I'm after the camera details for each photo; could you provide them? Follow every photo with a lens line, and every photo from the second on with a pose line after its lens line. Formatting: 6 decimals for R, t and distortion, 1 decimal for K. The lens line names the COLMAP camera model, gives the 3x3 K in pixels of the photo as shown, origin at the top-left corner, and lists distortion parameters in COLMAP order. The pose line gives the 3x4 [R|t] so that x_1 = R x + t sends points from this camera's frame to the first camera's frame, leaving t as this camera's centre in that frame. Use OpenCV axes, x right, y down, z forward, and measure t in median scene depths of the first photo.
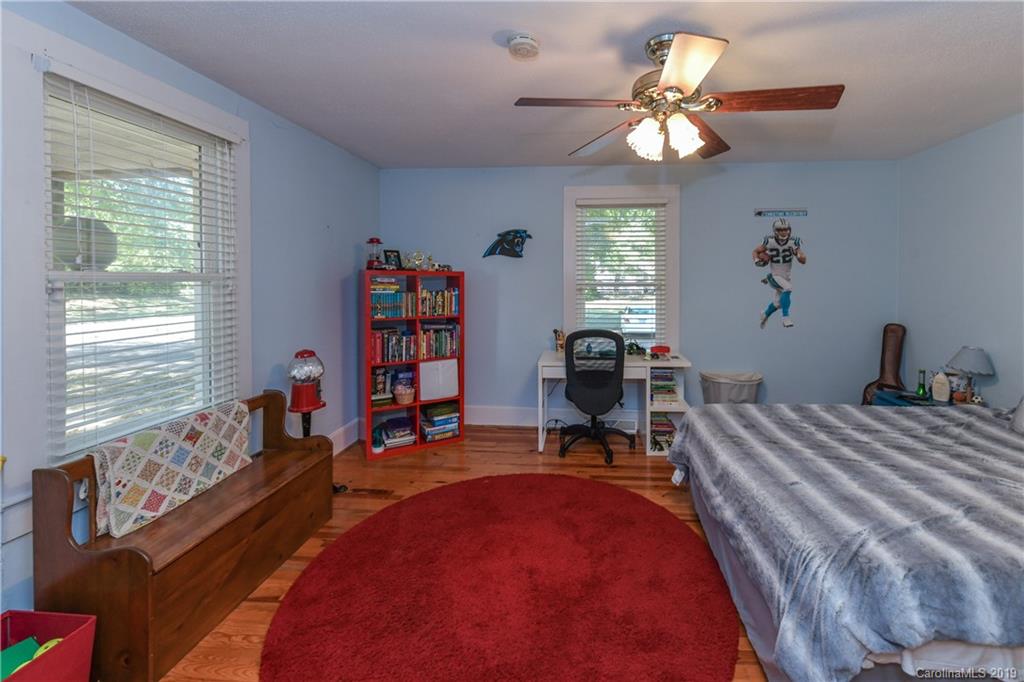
lens RADIAL K [[425.3, 0, 511.4], [0, 425.3, 263.1], [0, 0, 1]] dist [0.000434, -0.000128]
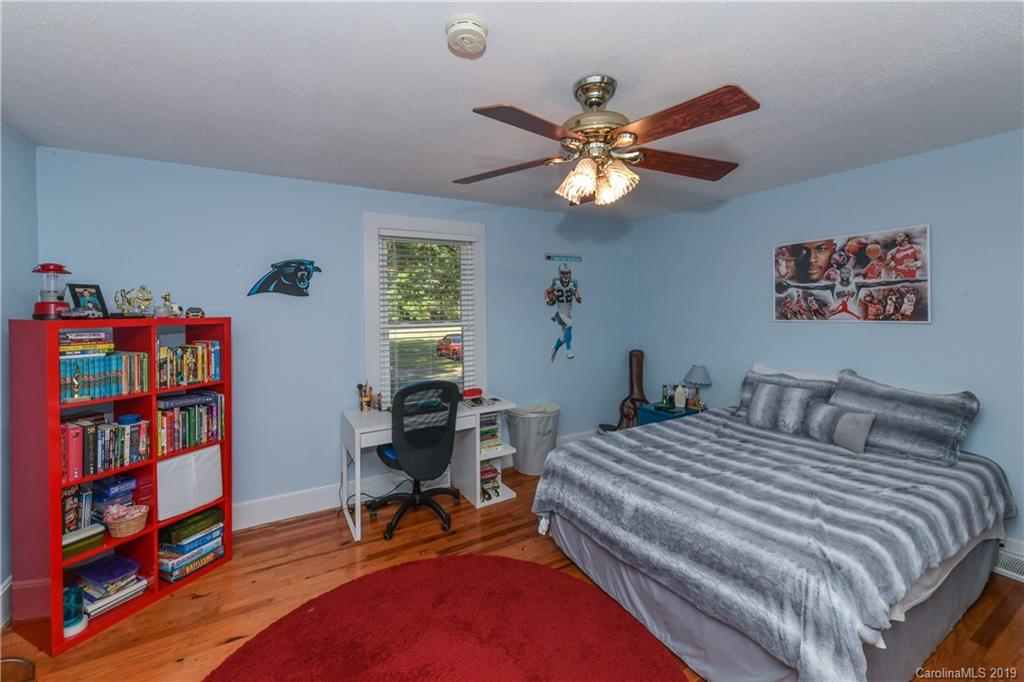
lens RADIAL K [[441.0, 0, 512.7], [0, 441.0, 293.8], [0, 0, 1]] dist [0.019356, -0.010215]
pose [[0.806417, 0.005926, 0.591318, -0.180379], [-0.003874, 0.999981, -0.004737, -0.017921], [-0.591335, 0.001529, 0.806425, 0.142816]]
